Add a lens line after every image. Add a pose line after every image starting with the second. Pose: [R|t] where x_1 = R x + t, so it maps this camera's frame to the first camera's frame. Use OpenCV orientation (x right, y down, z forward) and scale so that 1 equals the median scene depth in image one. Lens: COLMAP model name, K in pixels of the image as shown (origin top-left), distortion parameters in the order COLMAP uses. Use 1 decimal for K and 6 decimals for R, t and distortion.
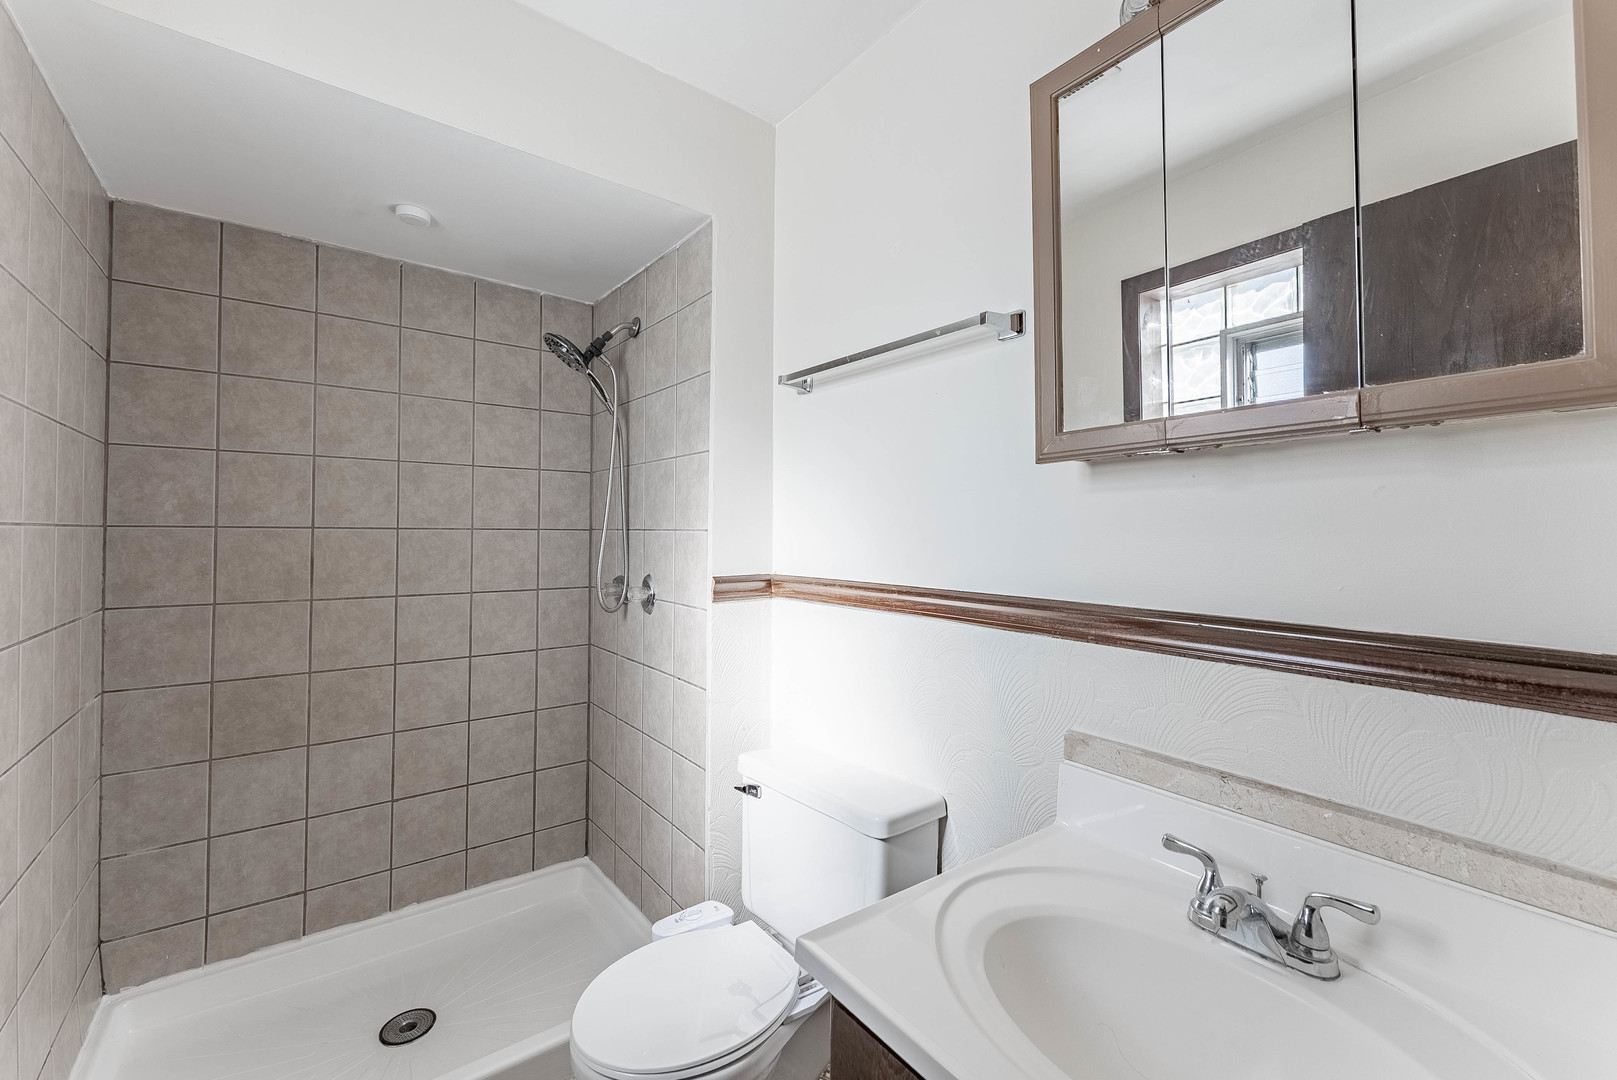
lens RADIAL K [[648.6, 0, 802.8], [0, 648.6, 527.6], [0, 0, 1]] dist [-0.001760, -0.000020]
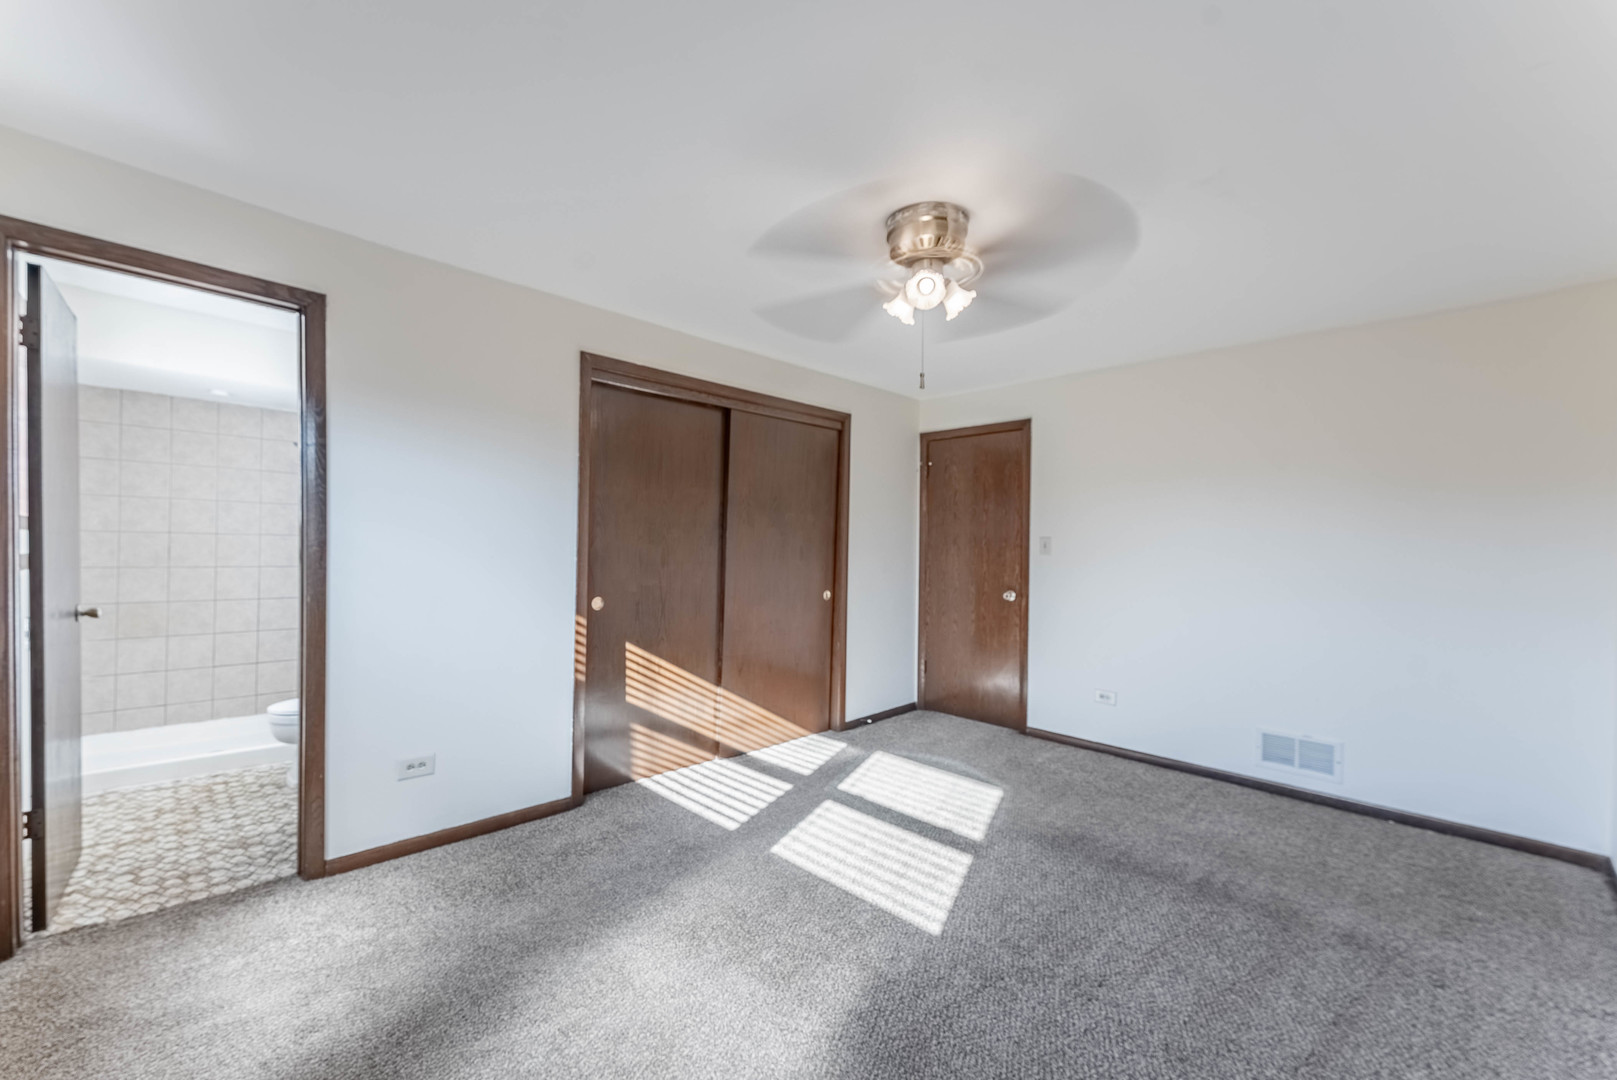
lens RADIAL K [[648.6, 0, 813.2], [0, 648.6, 550.2], [0, 0, 1]] dist [-0.001760, -0.000020]
pose [[0.991597, 0.010445, 0.128940, 1.030598], [-0.012405, 0.999819, 0.014407, 0.000359], [-0.128767, -0.015886, 0.991548, -1.334732]]
